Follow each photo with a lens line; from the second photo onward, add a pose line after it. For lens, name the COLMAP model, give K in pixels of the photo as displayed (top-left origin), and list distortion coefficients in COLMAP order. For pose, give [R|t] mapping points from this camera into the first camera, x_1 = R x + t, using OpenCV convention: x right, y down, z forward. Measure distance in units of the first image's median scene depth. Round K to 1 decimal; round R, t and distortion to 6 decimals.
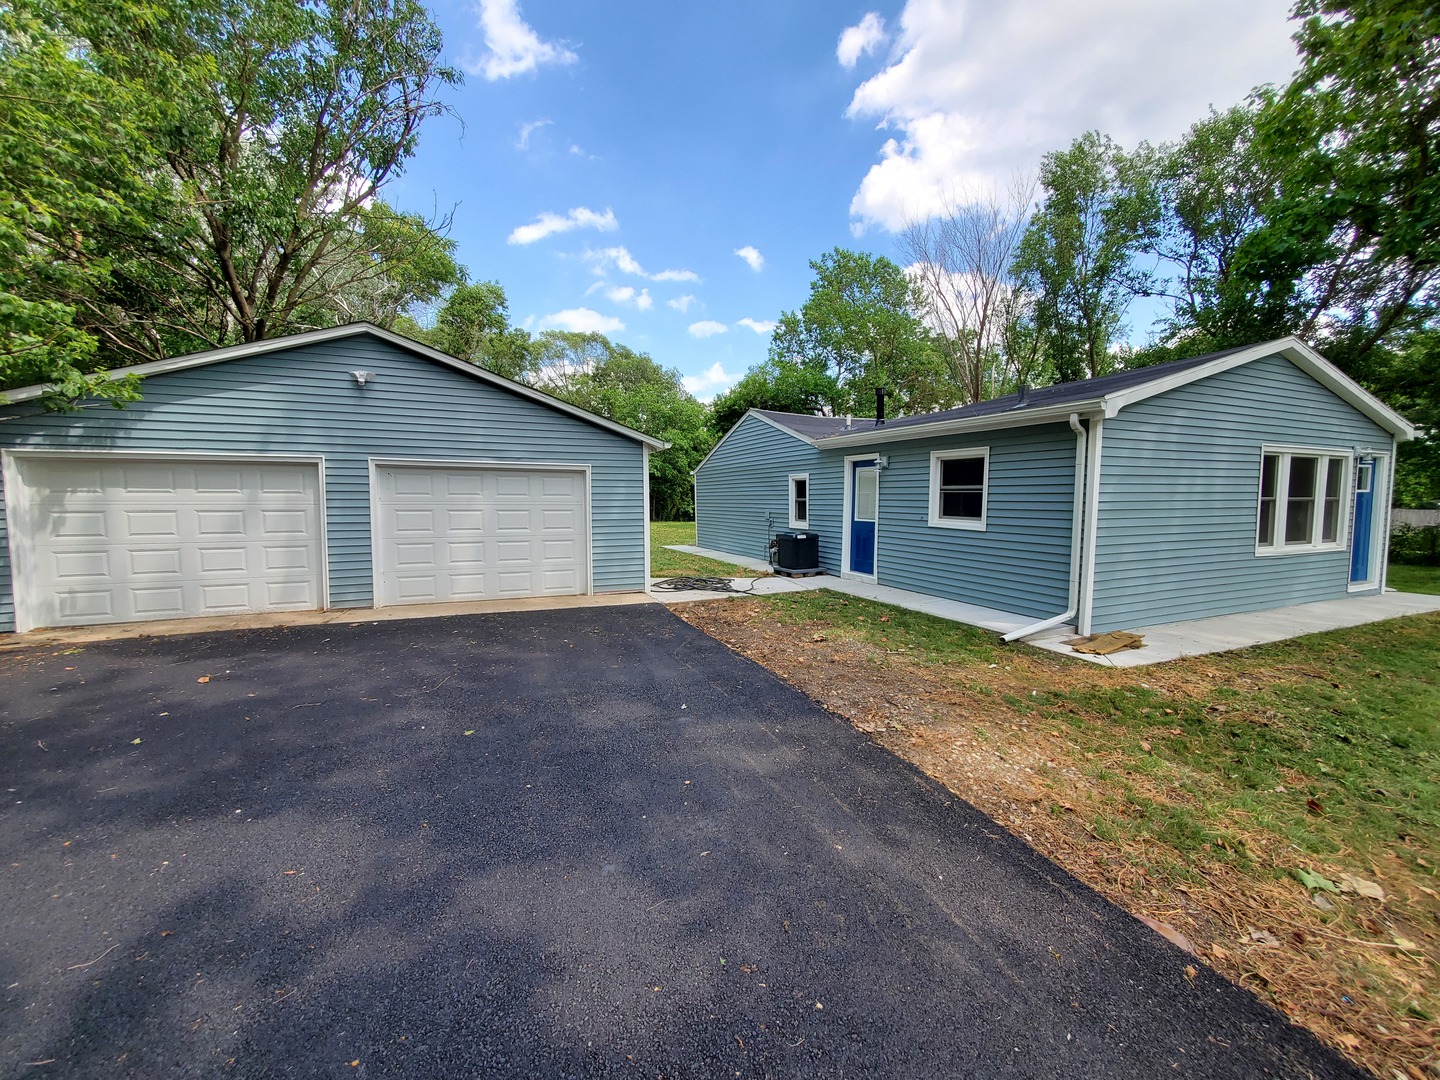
lens RADIAL K [[557.3, 0, 720.0], [0, 557.3, 540.0], [0, 0, 1]] dist [0.002367, 0.000217]
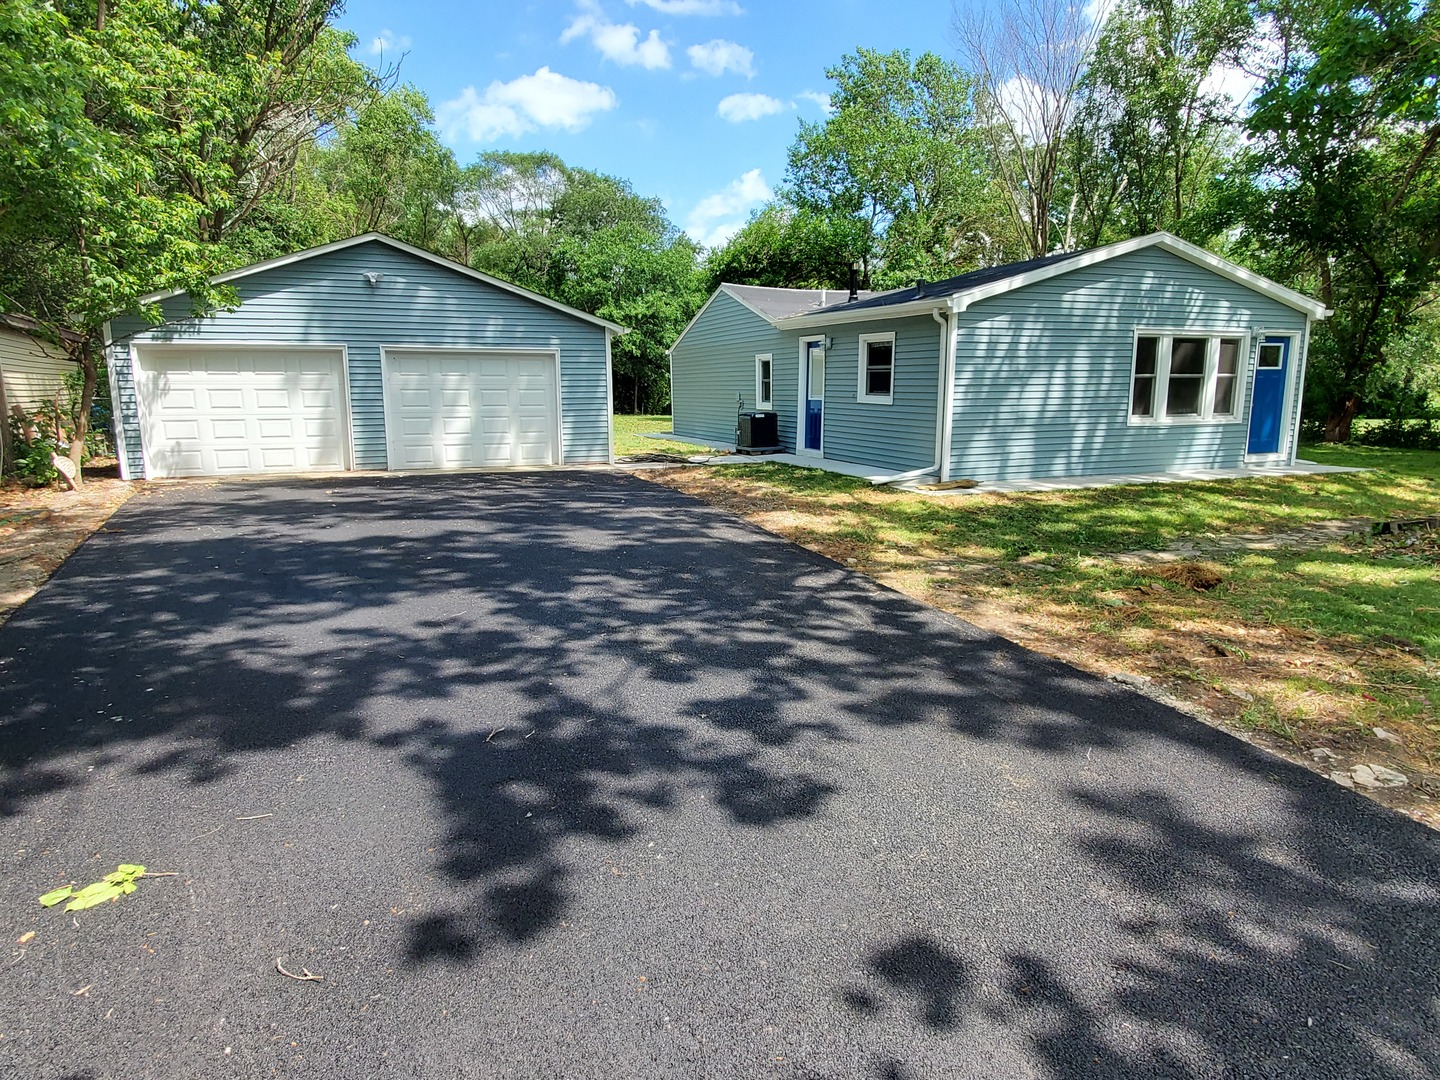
lens RADIAL K [[853.2, 0, 720.0], [0, 853.2, 540.0], [0, 0, 1]] dist [0.001355, 0.000182]
pose [[0.999560, 0.000397, -0.029672, 0.135893], [0.002687, 0.994592, 0.103825, 0.067403], [0.029552, -0.103859, 0.994153, -0.702626]]
